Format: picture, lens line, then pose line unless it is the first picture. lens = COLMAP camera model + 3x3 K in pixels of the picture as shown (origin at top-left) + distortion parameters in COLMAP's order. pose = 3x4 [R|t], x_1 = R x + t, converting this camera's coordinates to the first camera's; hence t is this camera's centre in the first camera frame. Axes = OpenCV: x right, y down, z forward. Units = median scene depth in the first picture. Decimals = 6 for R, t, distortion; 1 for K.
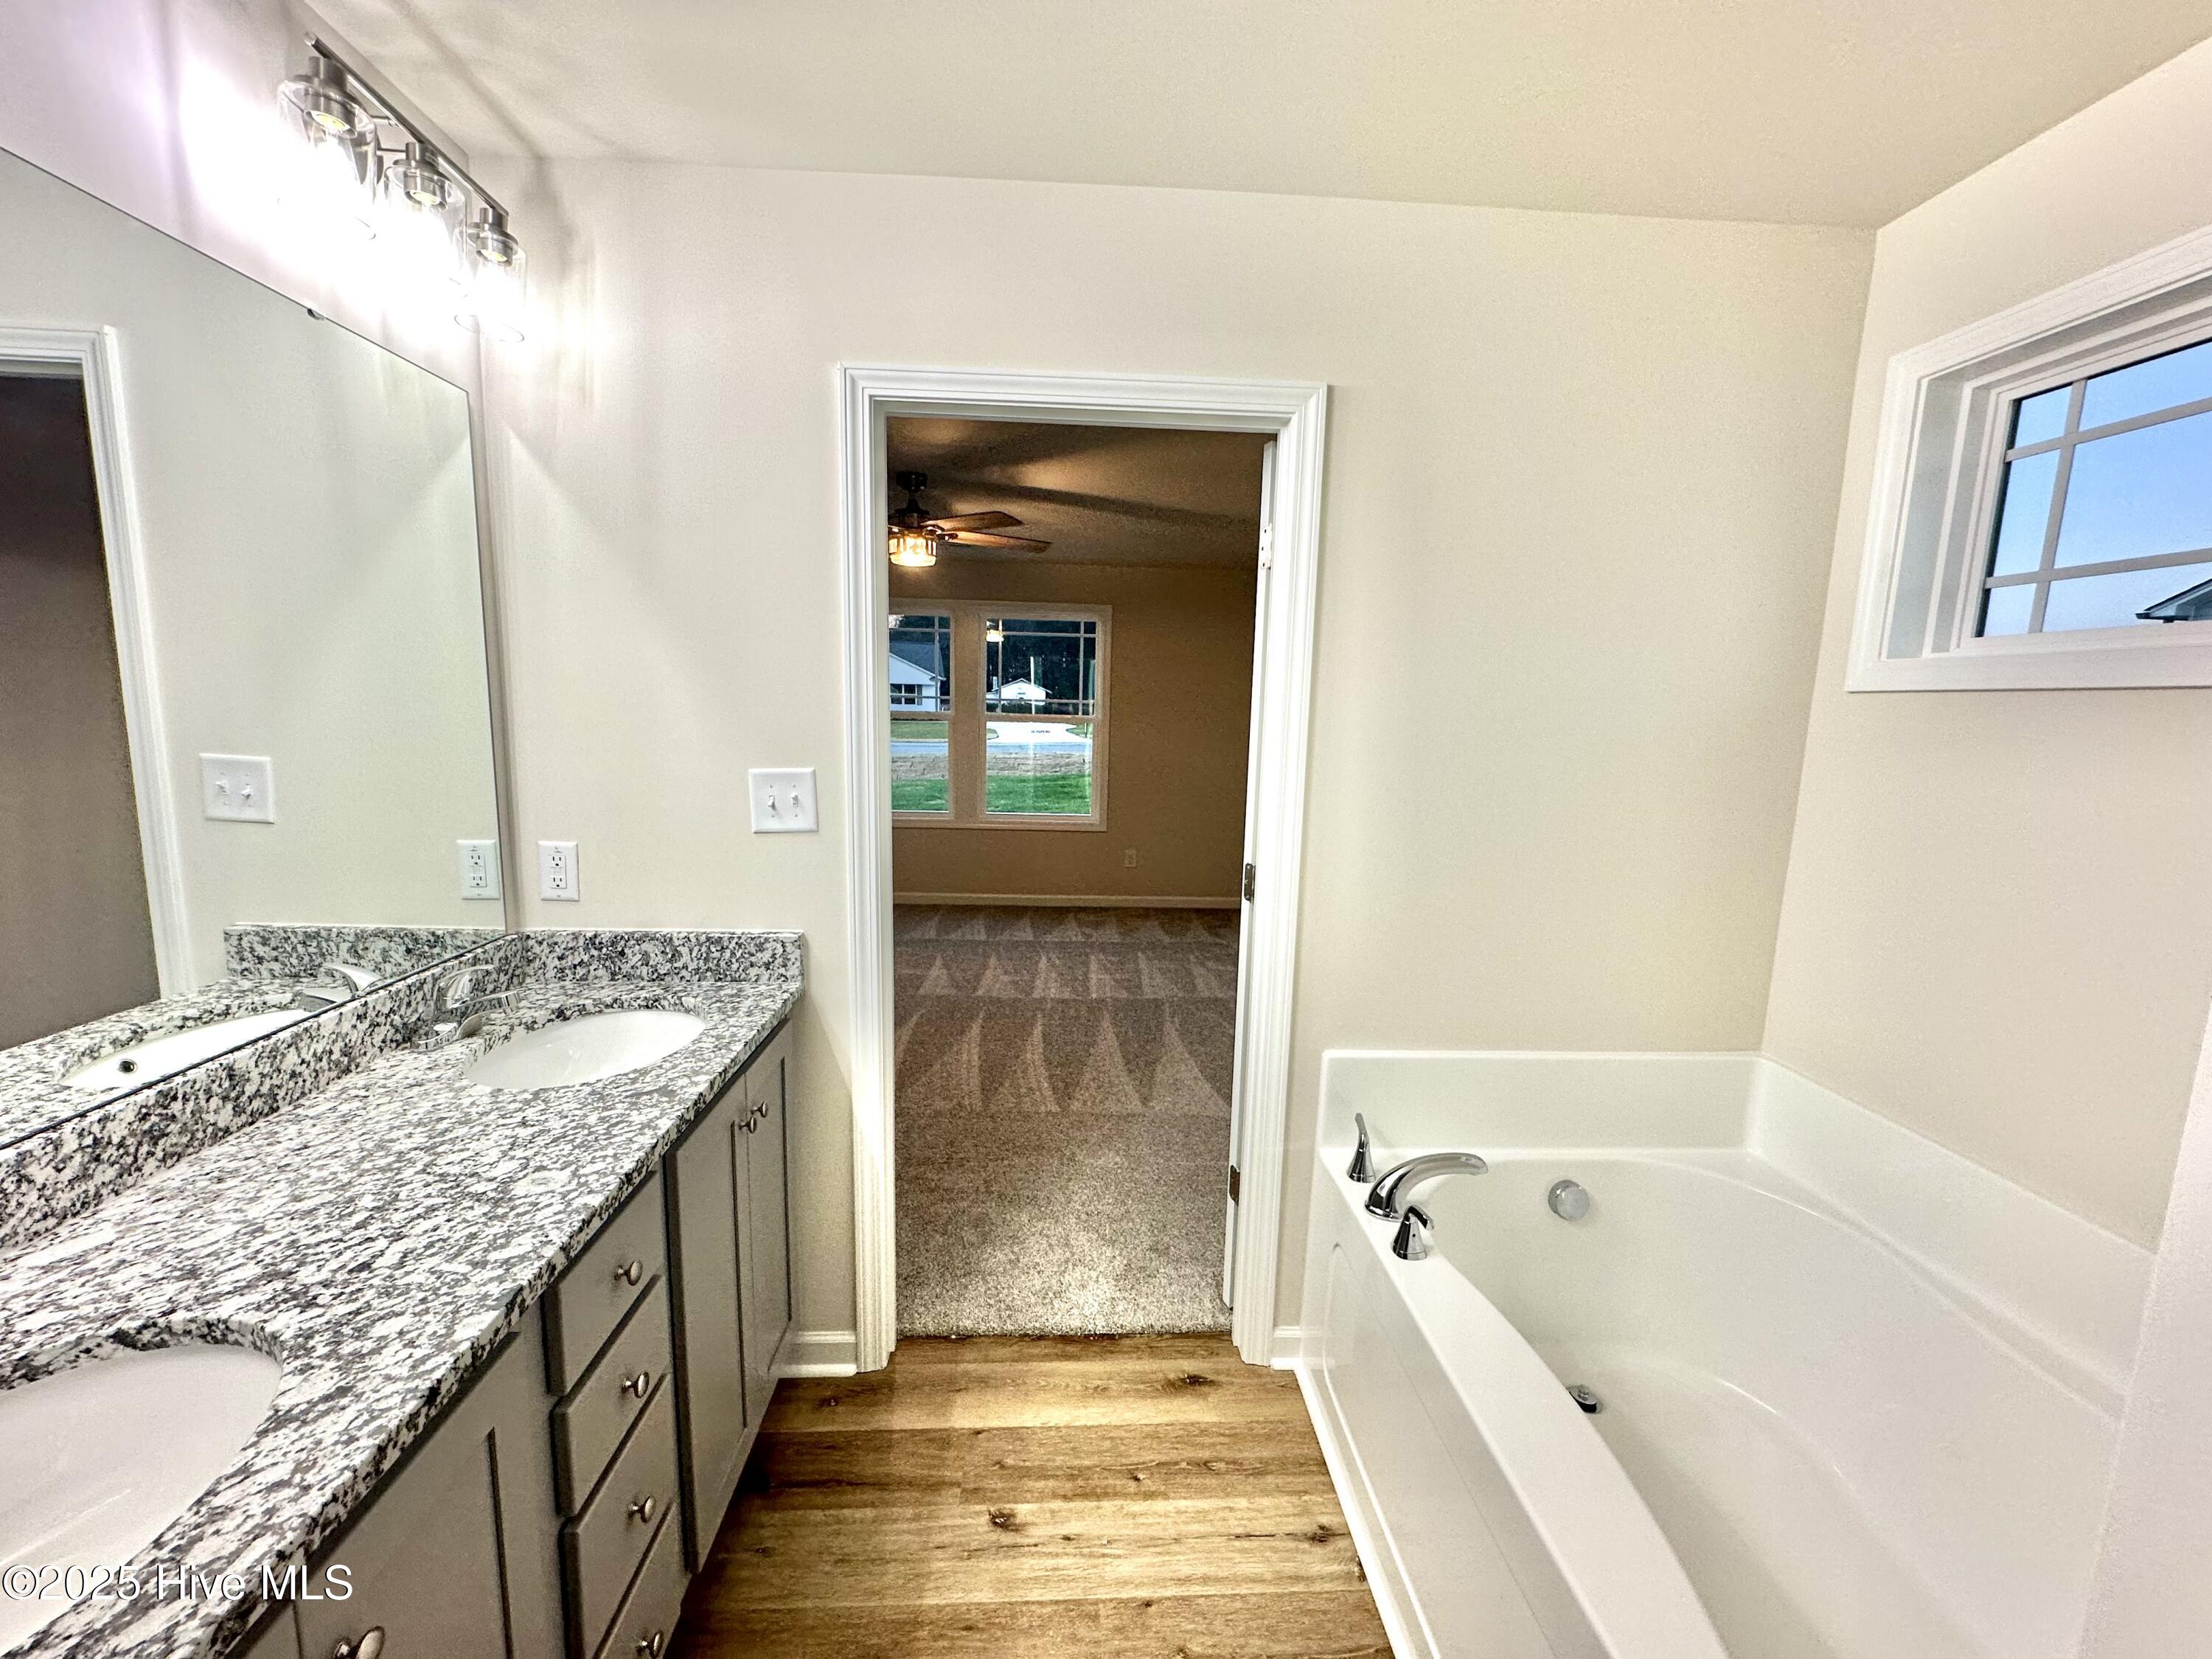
lens RADIAL K [[880.4, 0, 1108.6], [0, 880.4, 828.4], [0, 0, 1]] dist [-0.000881, 0.000234]
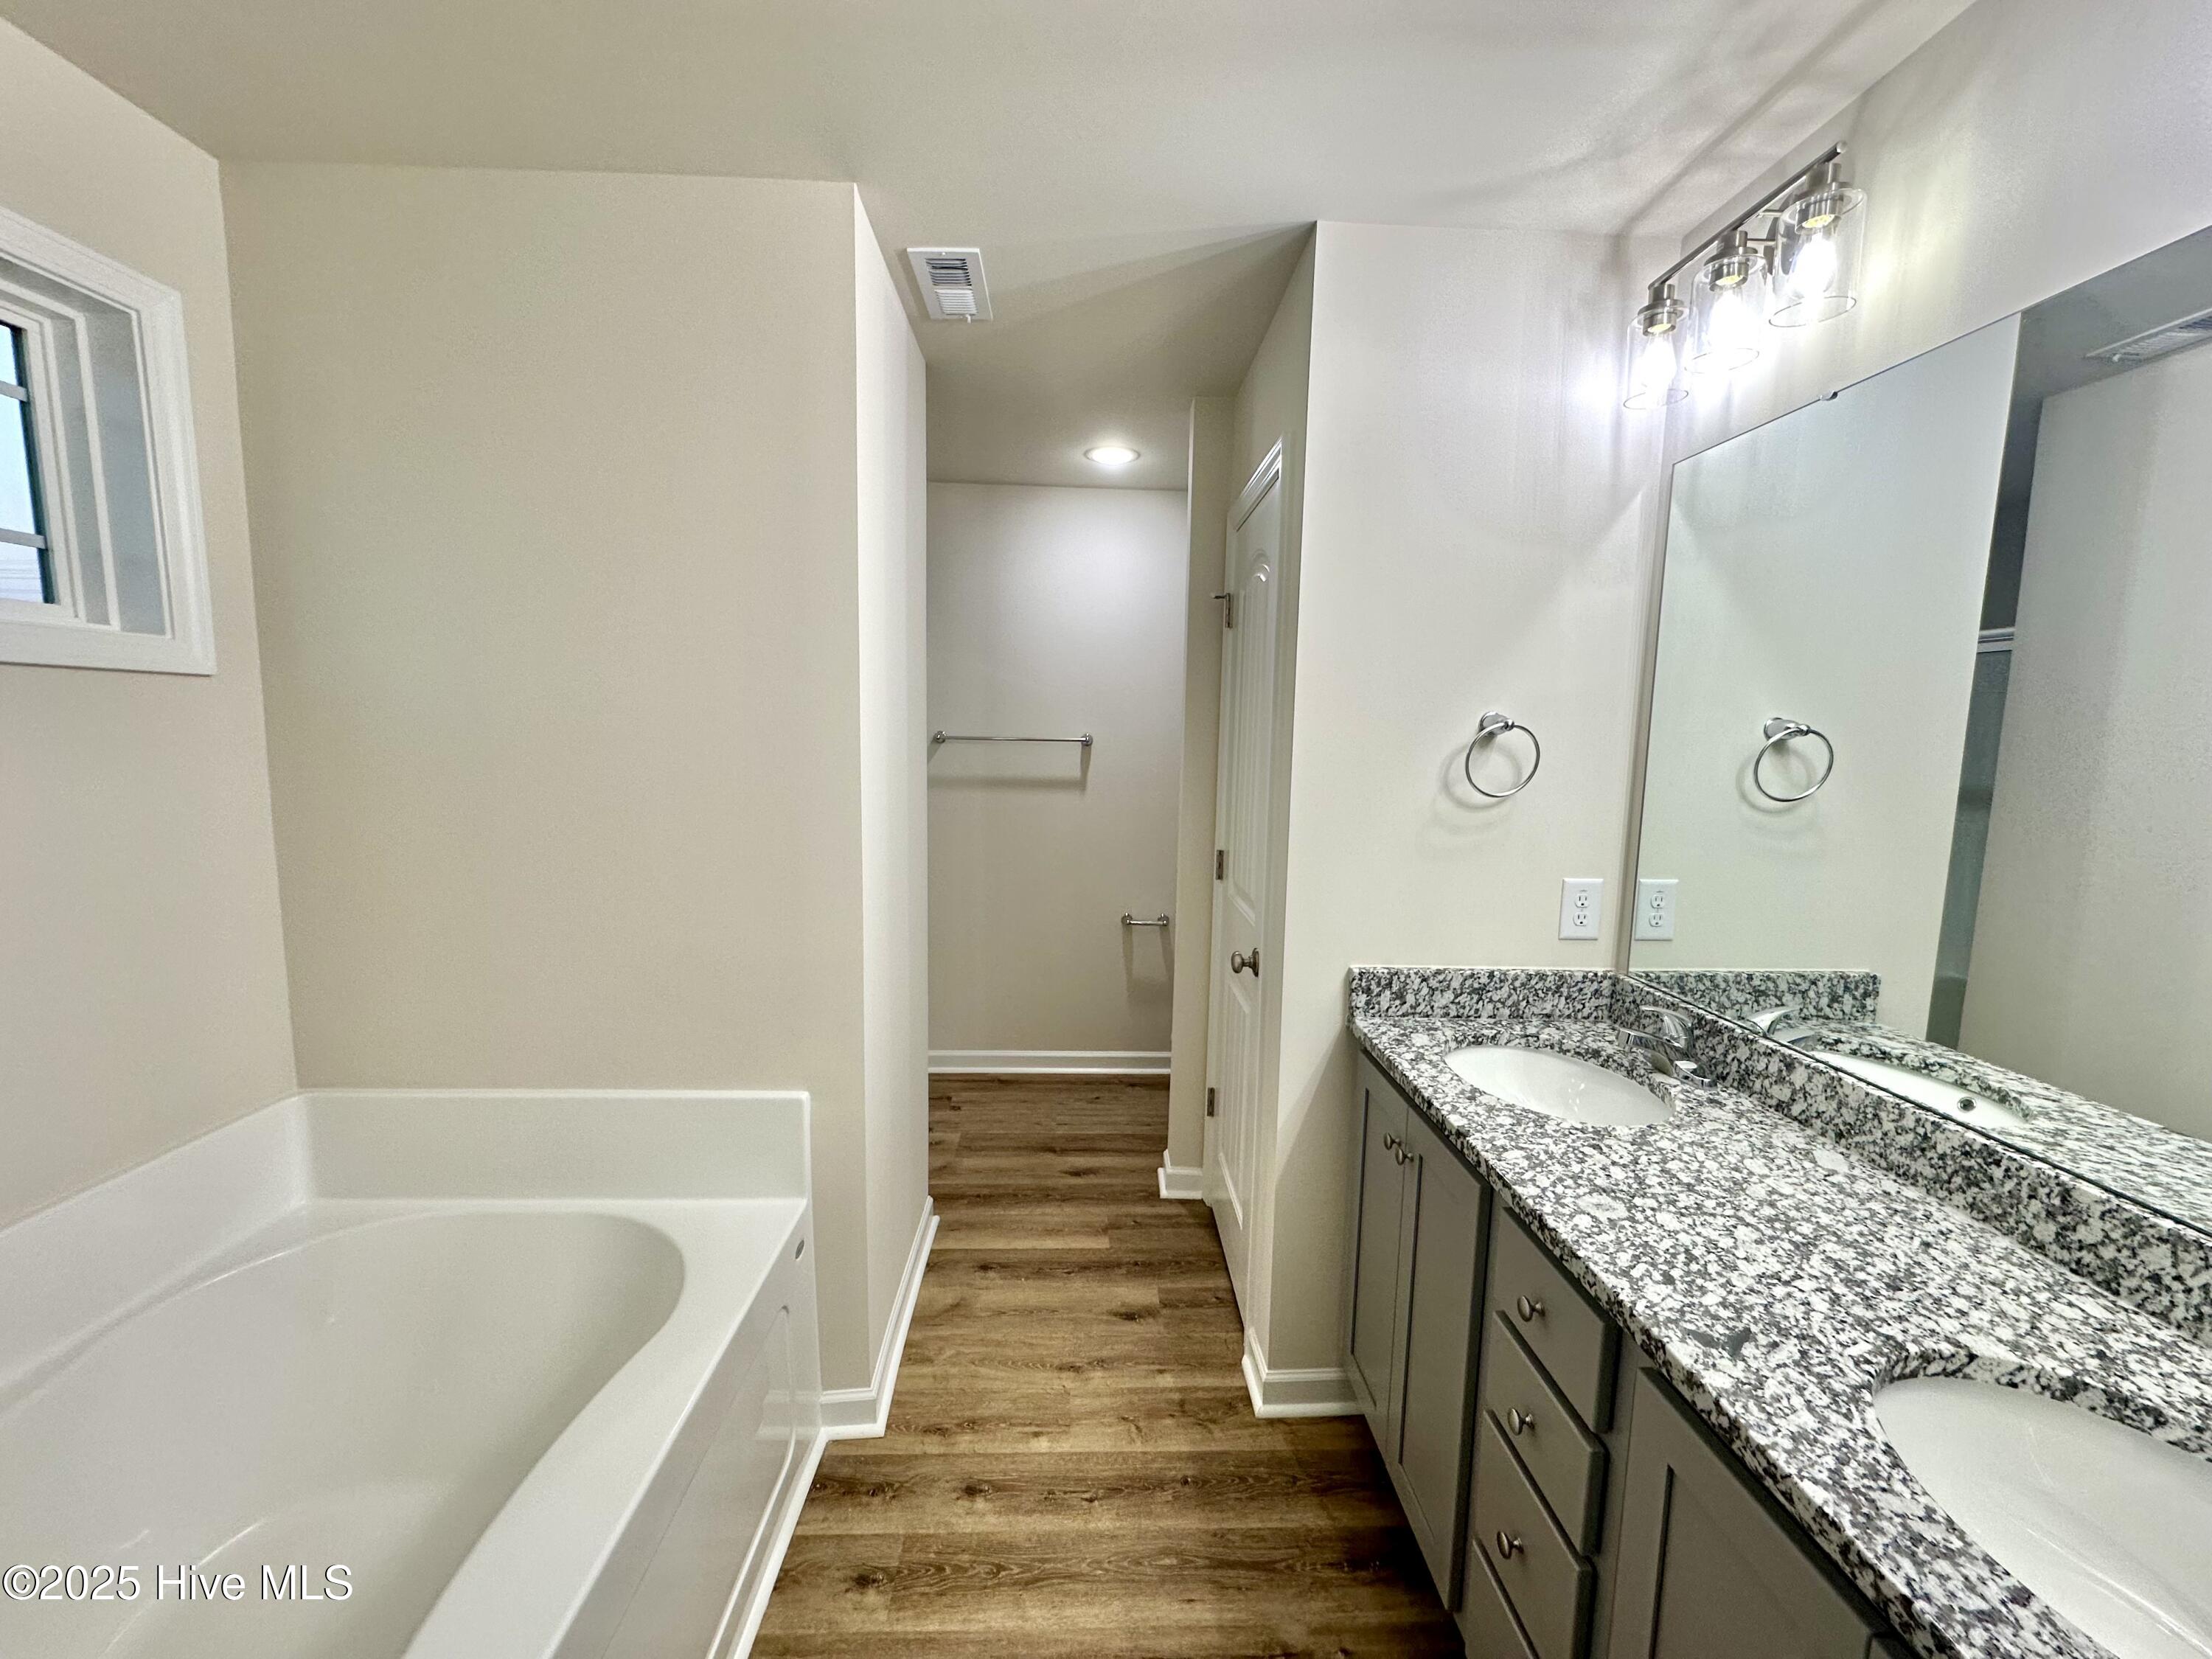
lens RADIAL K [[880.4, 0, 1110.3], [0, 880.4, 834.1], [0, 0, 1]] dist [-0.000881, 0.000234]
pose [[-0.998858, -0.046842, 0.009398, -0.046577], [-0.042851, 0.965371, 0.257339, -0.275901], [-0.021126, 0.256642, -0.966276, 1.938875]]
